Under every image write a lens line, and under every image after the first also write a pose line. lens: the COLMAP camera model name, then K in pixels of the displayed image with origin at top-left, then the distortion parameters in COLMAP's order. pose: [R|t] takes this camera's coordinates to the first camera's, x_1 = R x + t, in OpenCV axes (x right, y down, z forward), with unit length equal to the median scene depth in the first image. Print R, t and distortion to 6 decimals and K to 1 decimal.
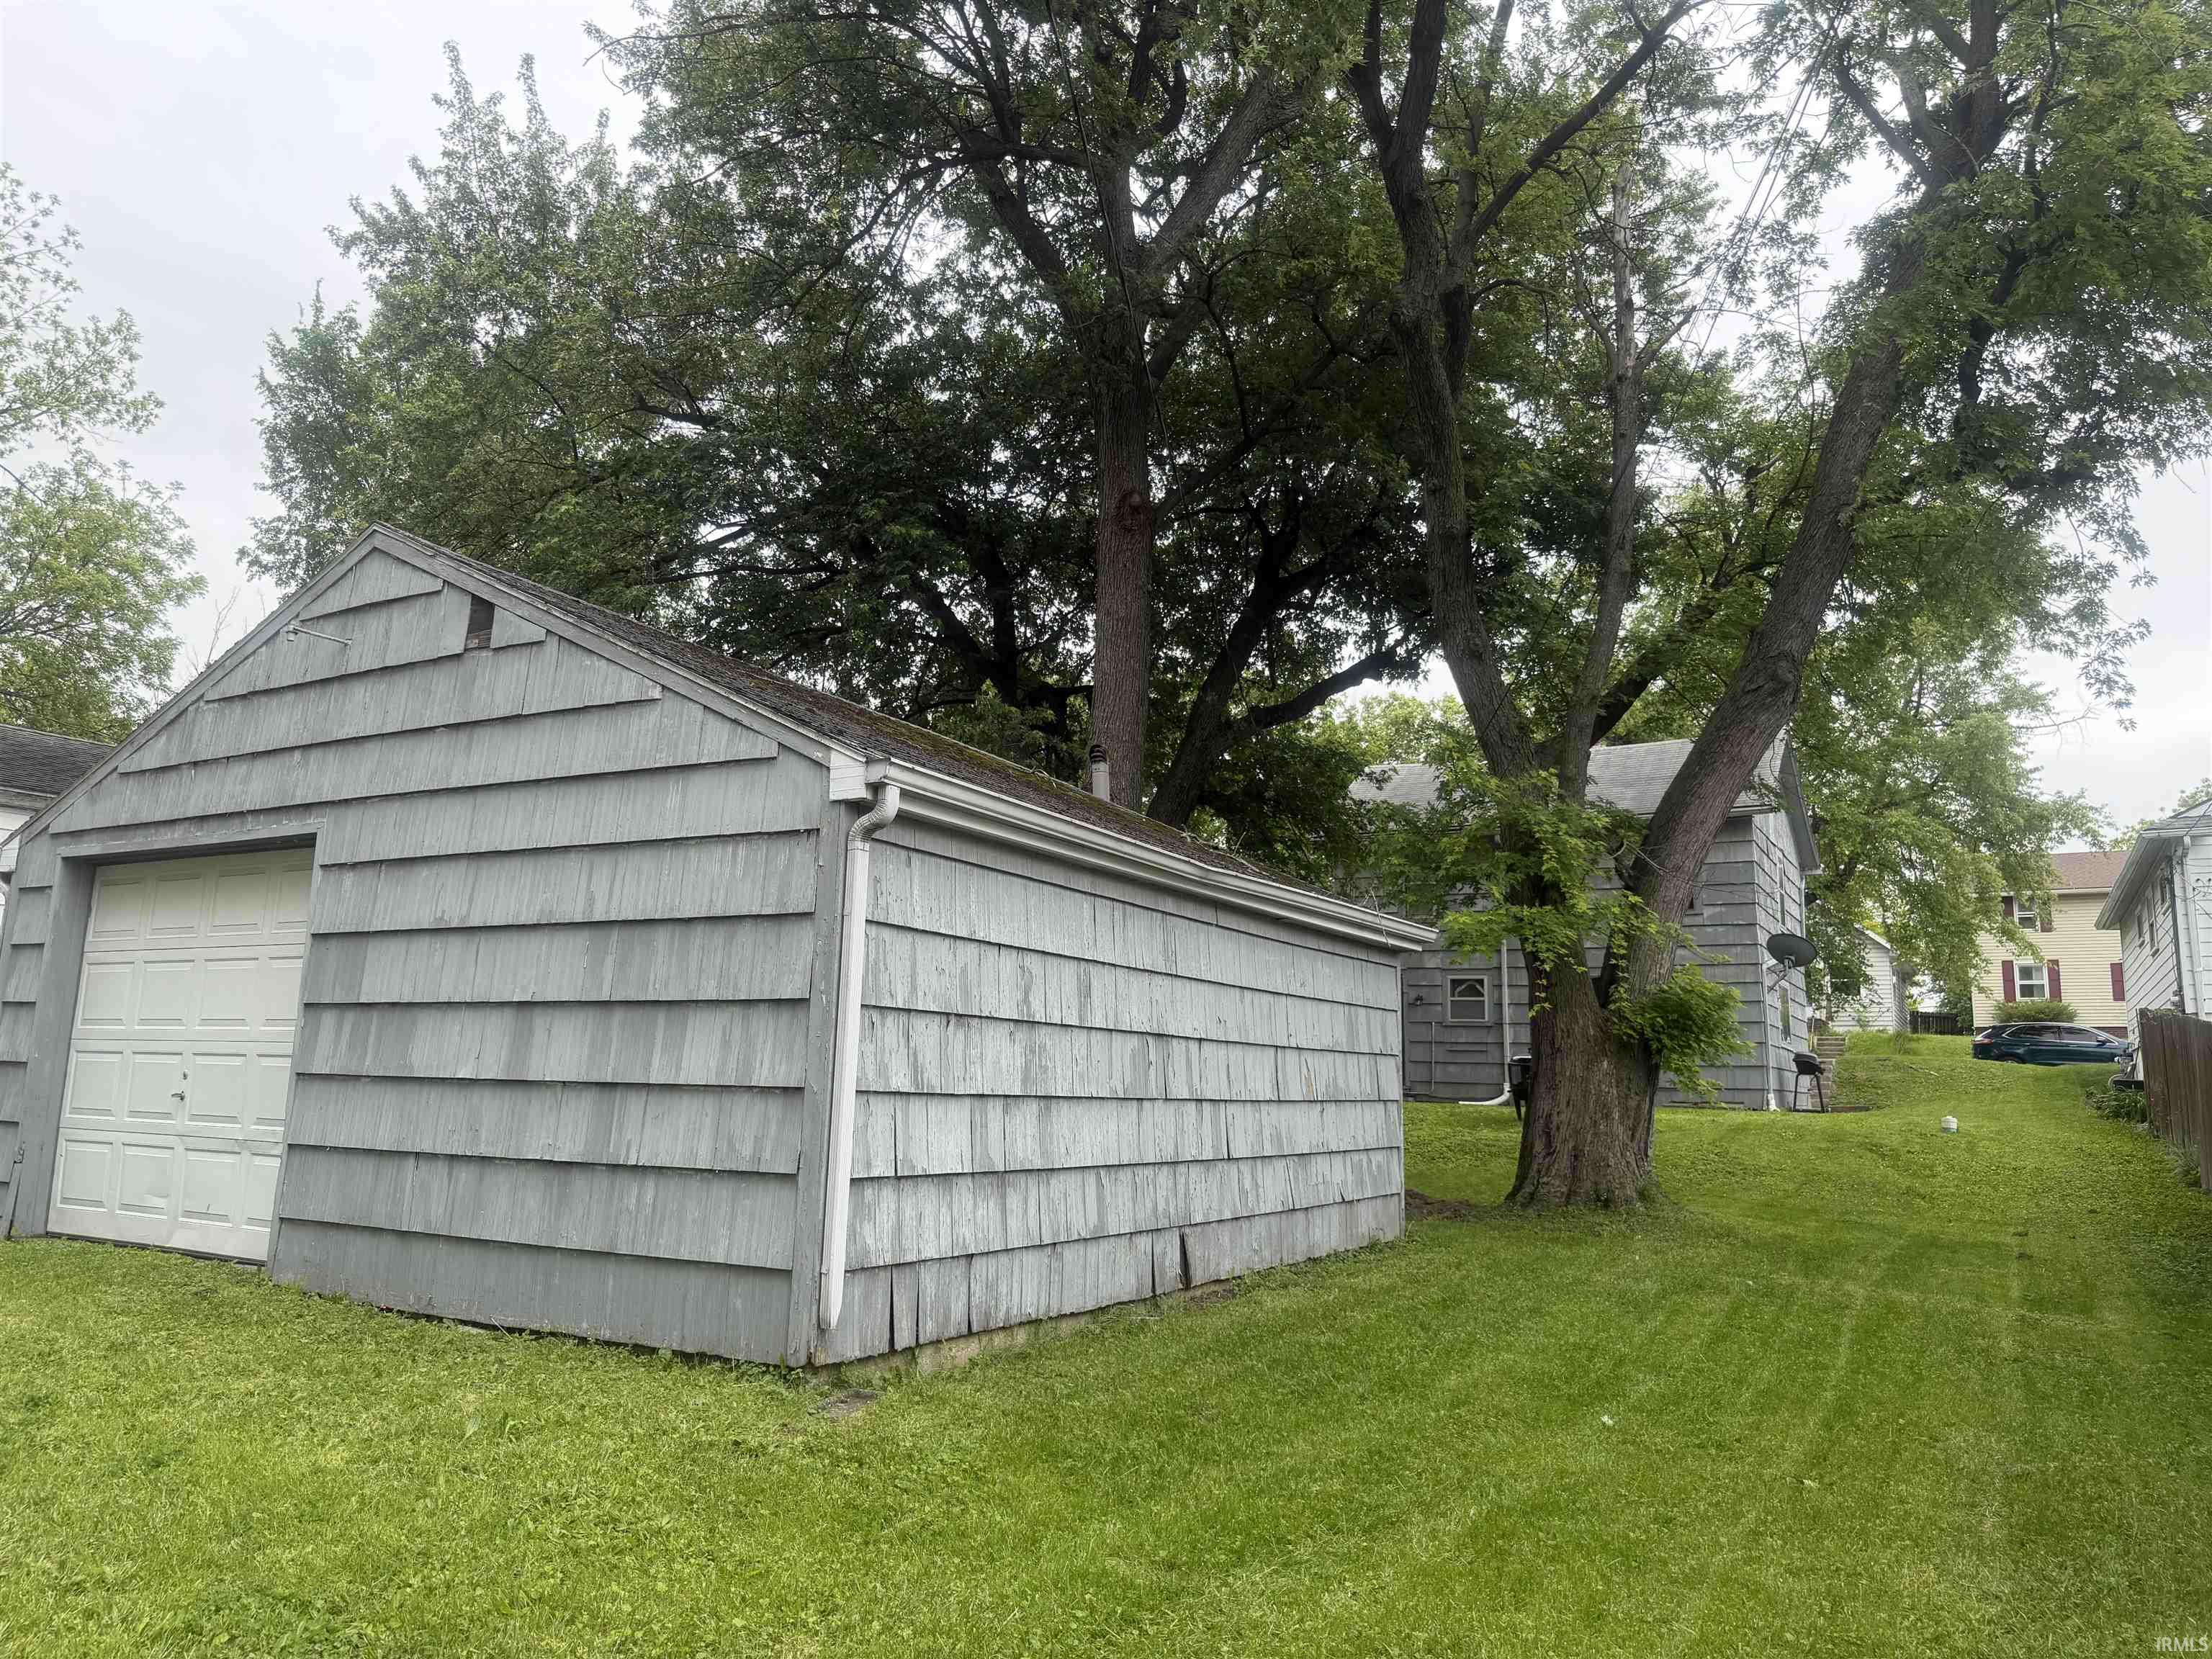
lens RADIAL K [[1515.9, 0, 1051.7], [0, 1515.9, 860.6], [0, 0, 1]] dist [0.141279, -0.169542]
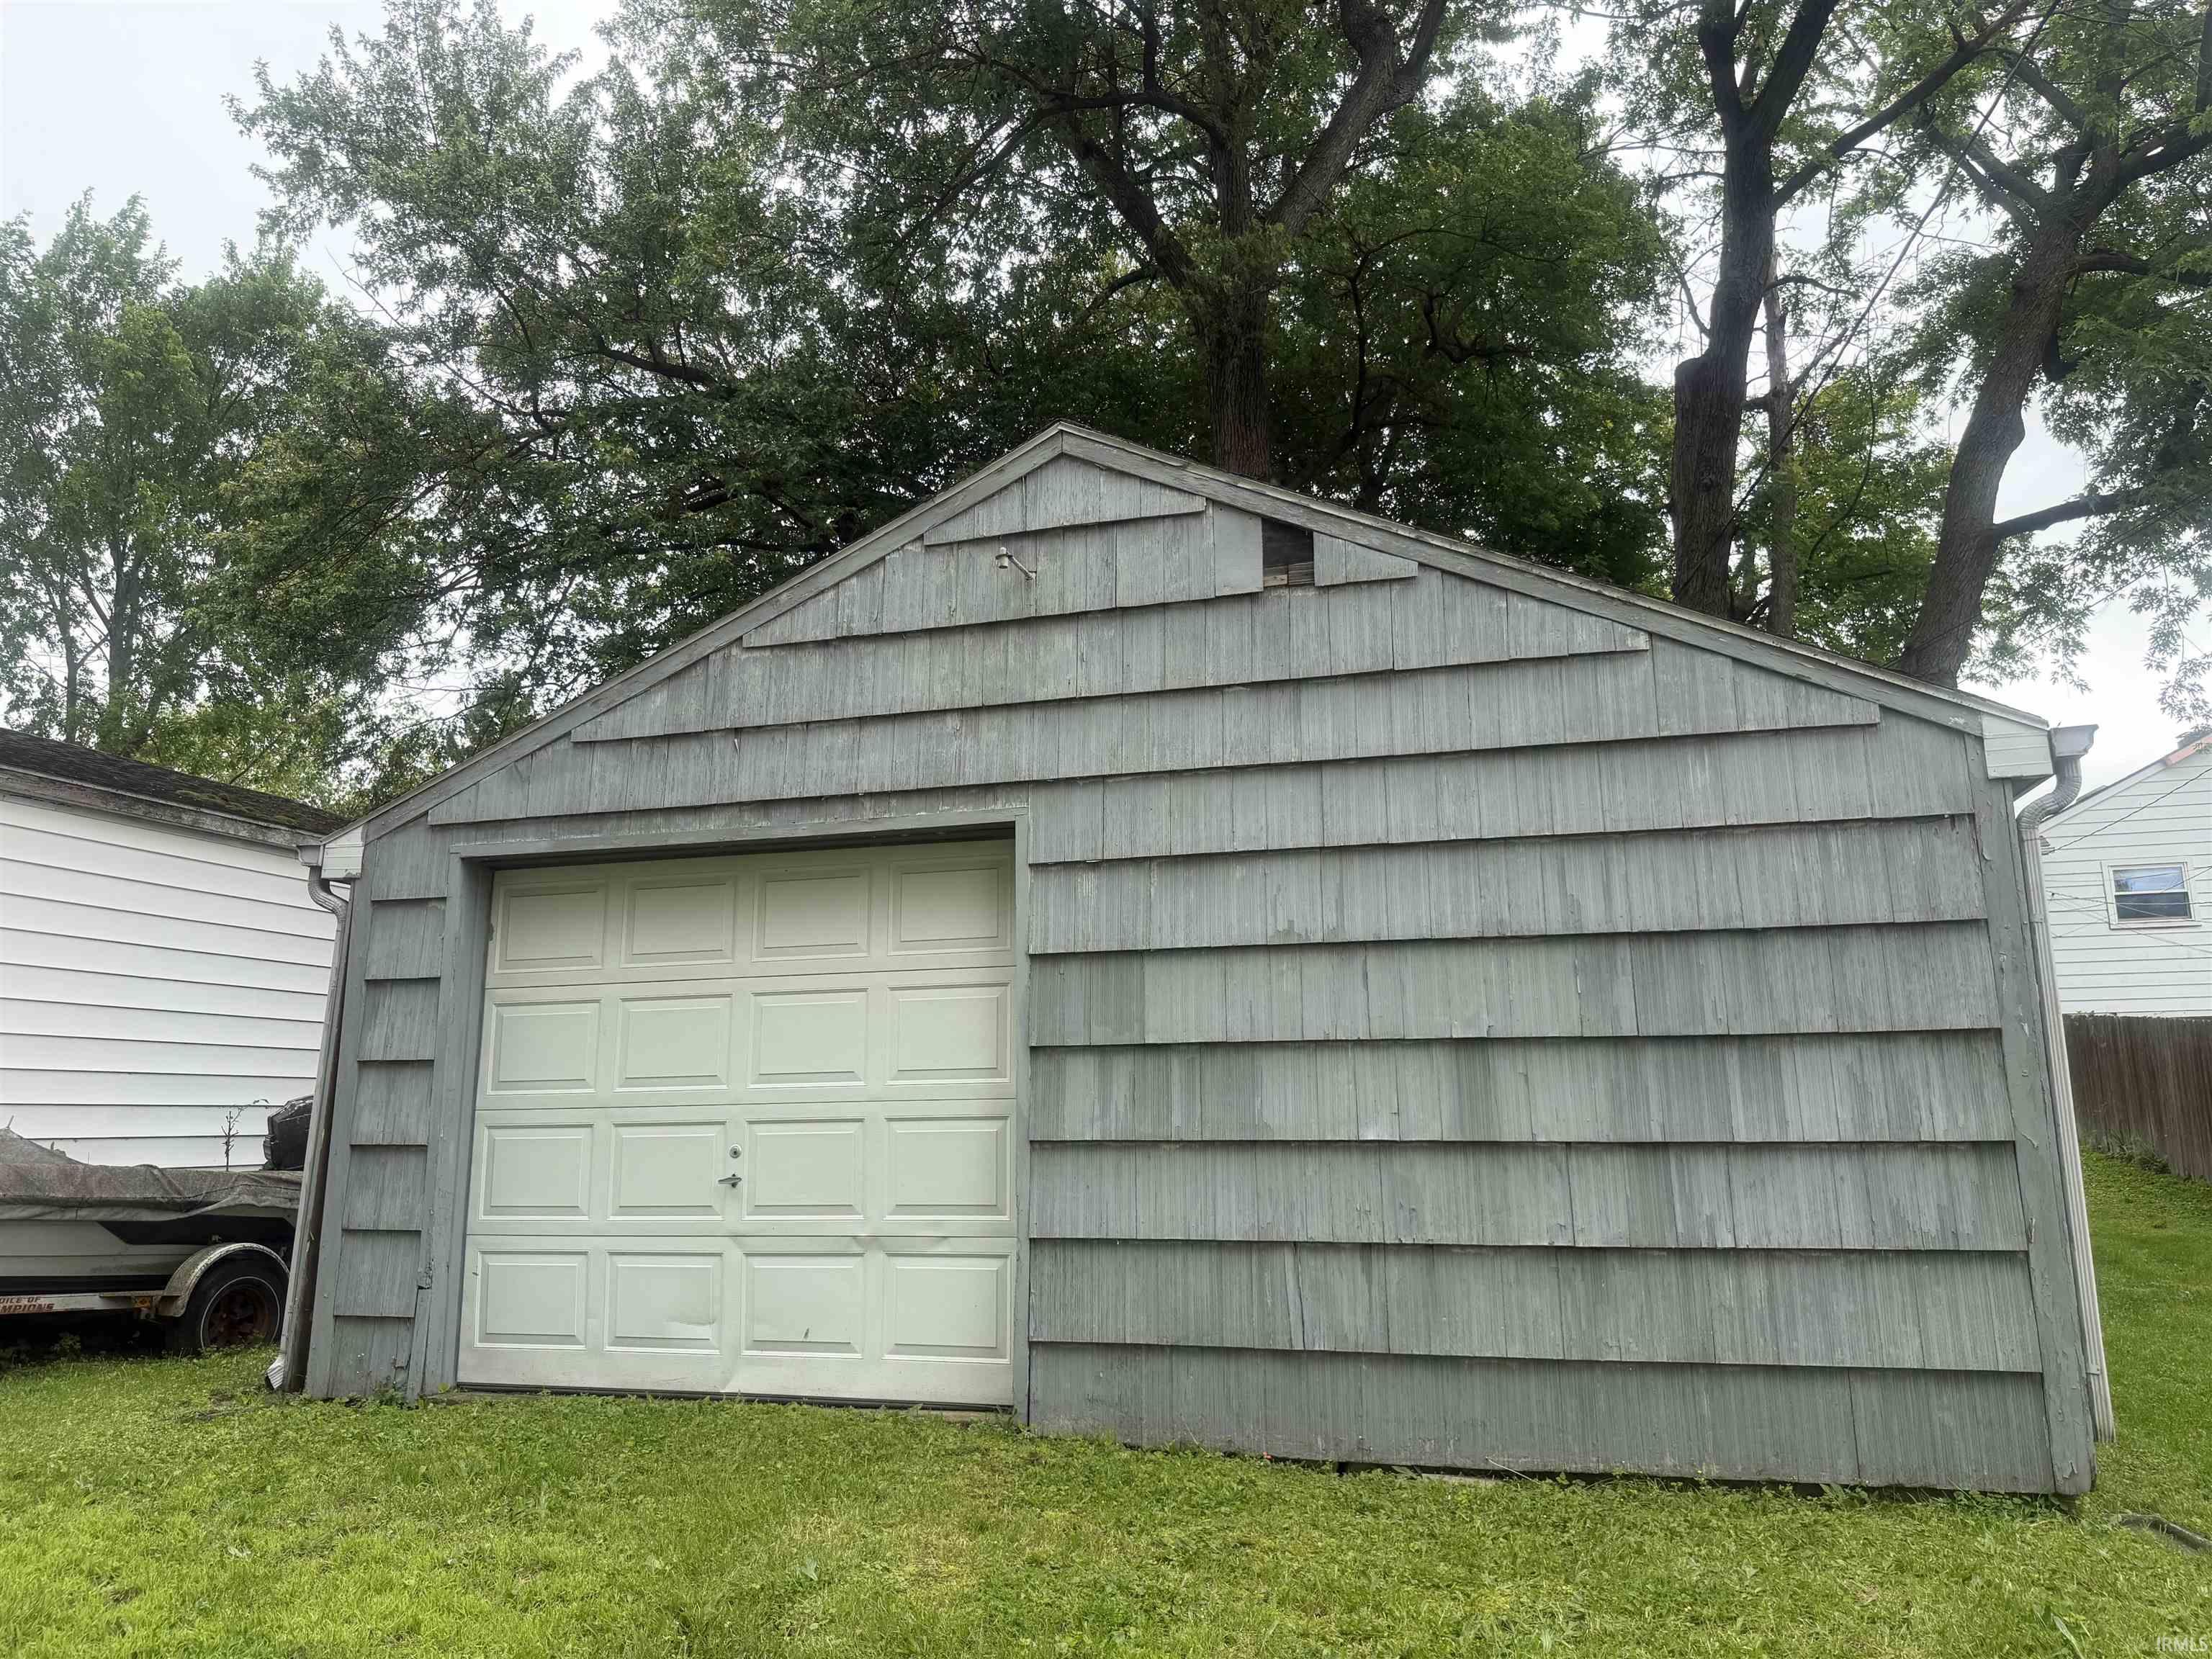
lens RADIAL K [[1515.9, 0, 1051.7], [0, 1515.9, 860.6], [0, 0, 1]] dist [0.141279, -0.169542]
pose [[0.959836, 0.009060, 0.280415, -0.700556], [-0.002053, 0.999679, -0.025272, 0.020665], [-0.280554, 0.023681, 0.959546, 0.297376]]
